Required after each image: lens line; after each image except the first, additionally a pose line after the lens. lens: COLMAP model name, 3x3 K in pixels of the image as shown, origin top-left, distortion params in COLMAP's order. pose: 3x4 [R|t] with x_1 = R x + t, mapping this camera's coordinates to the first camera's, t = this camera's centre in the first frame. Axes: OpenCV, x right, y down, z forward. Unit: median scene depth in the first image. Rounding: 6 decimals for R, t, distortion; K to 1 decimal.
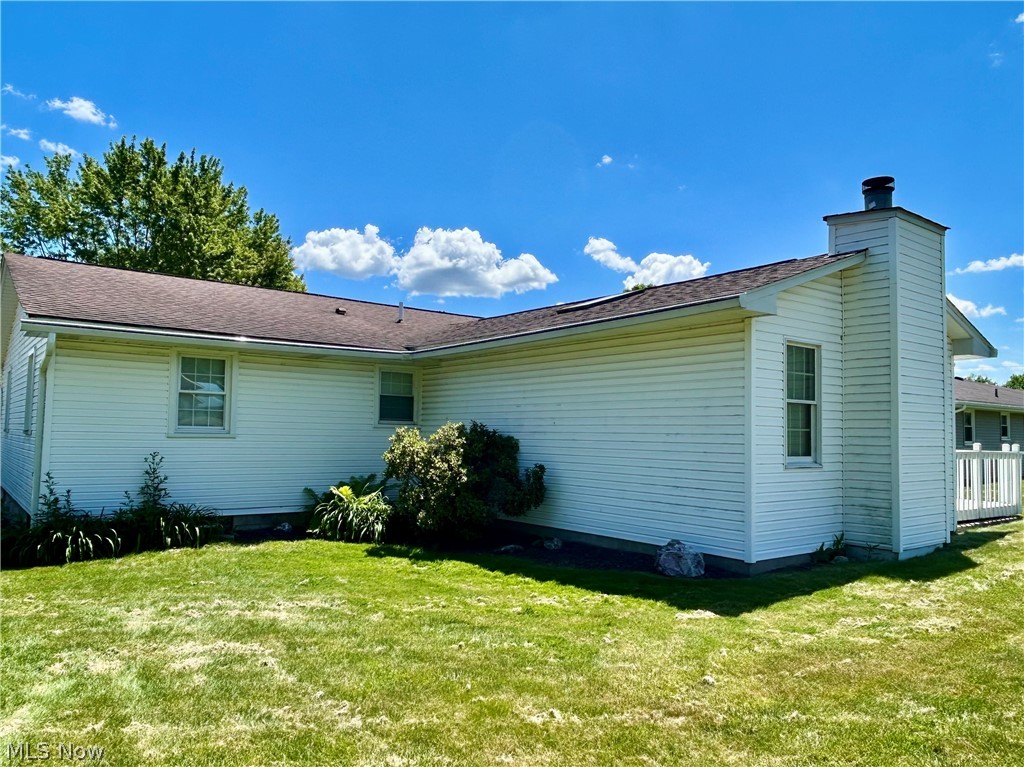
lens RADIAL K [[728.5, 0, 513.2], [0, 728.5, 390.3], [0, 0, 1]] dist [0.013145, -0.002226]
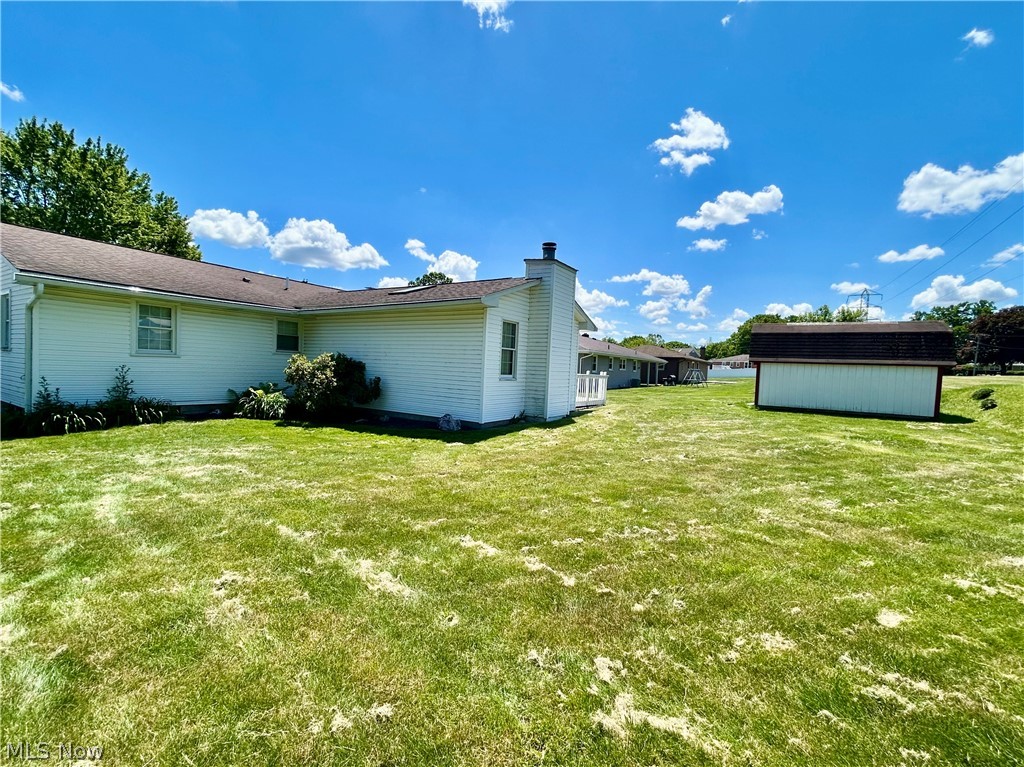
lens RADIAL K [[442.3, 0, 510.2], [0, 442.3, 392.5], [0, 0, 1]] dist [-0.008166, -0.002267]
pose [[0.941141, 0.004805, 0.337981, -0.030751], [-0.048171, 0.991600, 0.120037, -0.012414], [-0.334565, -0.129252, 0.933467, -0.198510]]
